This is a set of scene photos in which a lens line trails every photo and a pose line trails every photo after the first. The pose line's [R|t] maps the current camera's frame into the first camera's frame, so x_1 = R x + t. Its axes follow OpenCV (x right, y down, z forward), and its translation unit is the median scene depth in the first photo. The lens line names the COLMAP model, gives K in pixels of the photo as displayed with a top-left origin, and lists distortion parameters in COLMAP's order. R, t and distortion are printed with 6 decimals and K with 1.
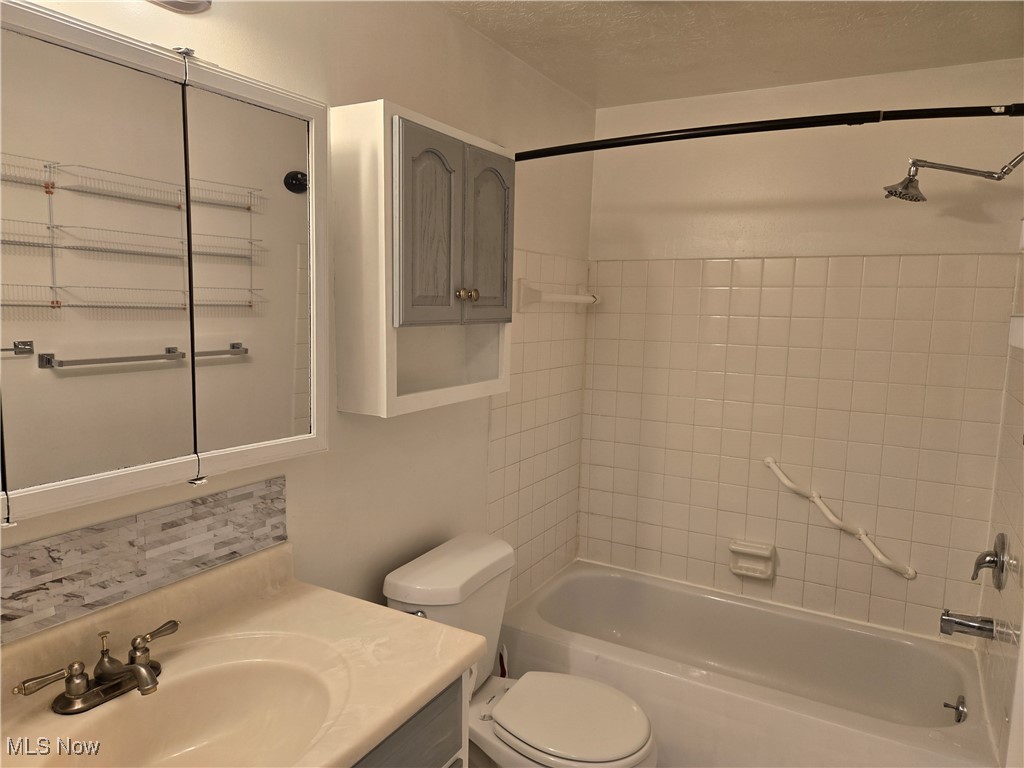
lens RADIAL K [[690.9, 0, 499.8], [0, 690.9, 389.3], [0, 0, 1]] dist [0.067510, -0.061141]
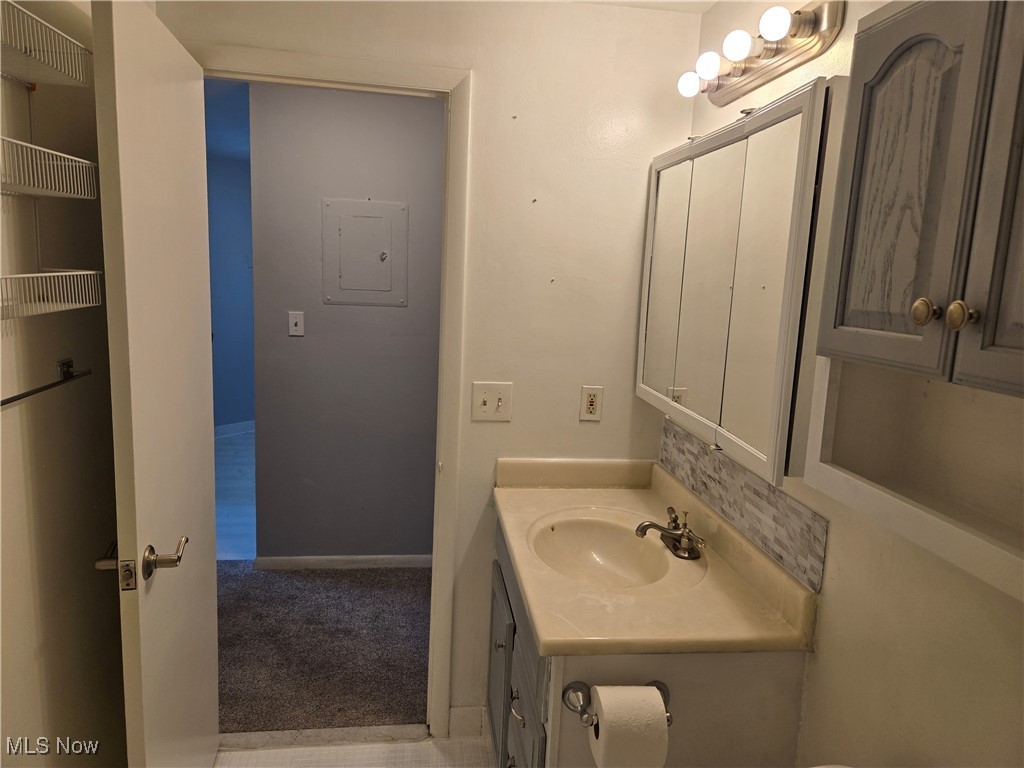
lens RADIAL K [[690.9, 0, 499.8], [0, 690.9, 389.3], [0, 0, 1]] dist [0.067510, -0.061141]
pose [[-0.797701, 0.044653, -0.601398, 0.393091], [-0.138080, 0.957237, 0.254225, -0.145634], [0.587033, 0.285836, -0.757423, 1.043360]]
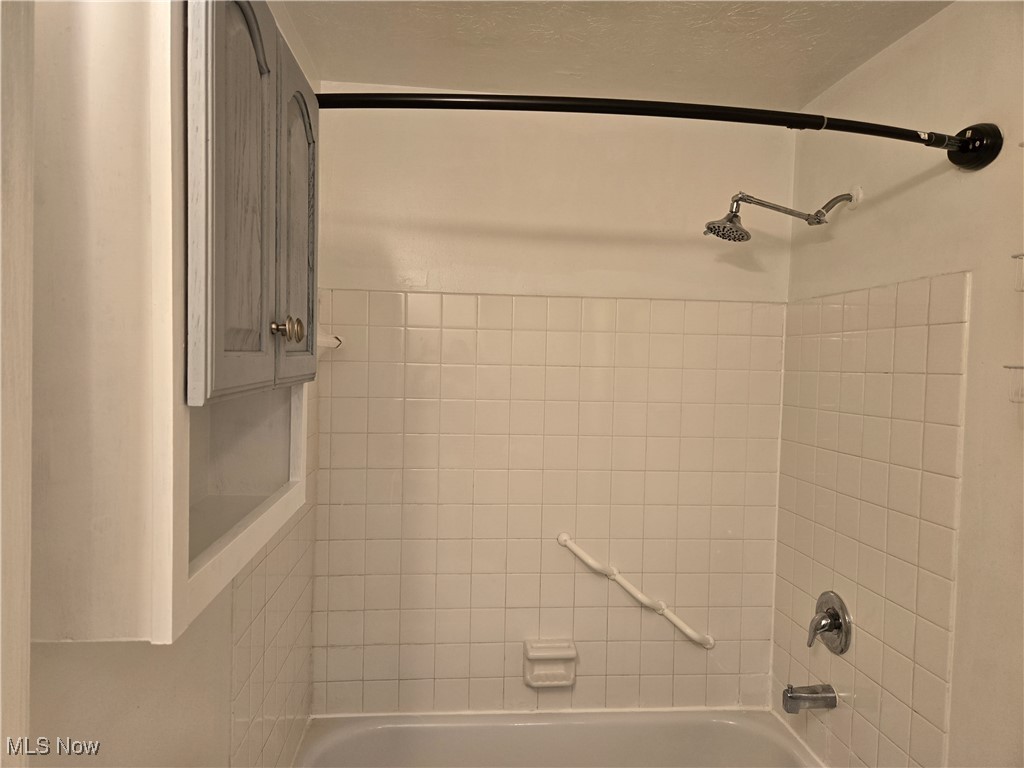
lens RADIAL K [[690.9, 0, 499.8], [0, 690.9, 389.3], [0, 0, 1]] dist [0.067510, -0.061141]
pose [[0.816833, -0.028316, 0.576179, -0.186805], [0.064478, 0.997018, -0.042410, -0.055916], [-0.573260, 0.071792, 0.816222, 0.449568]]
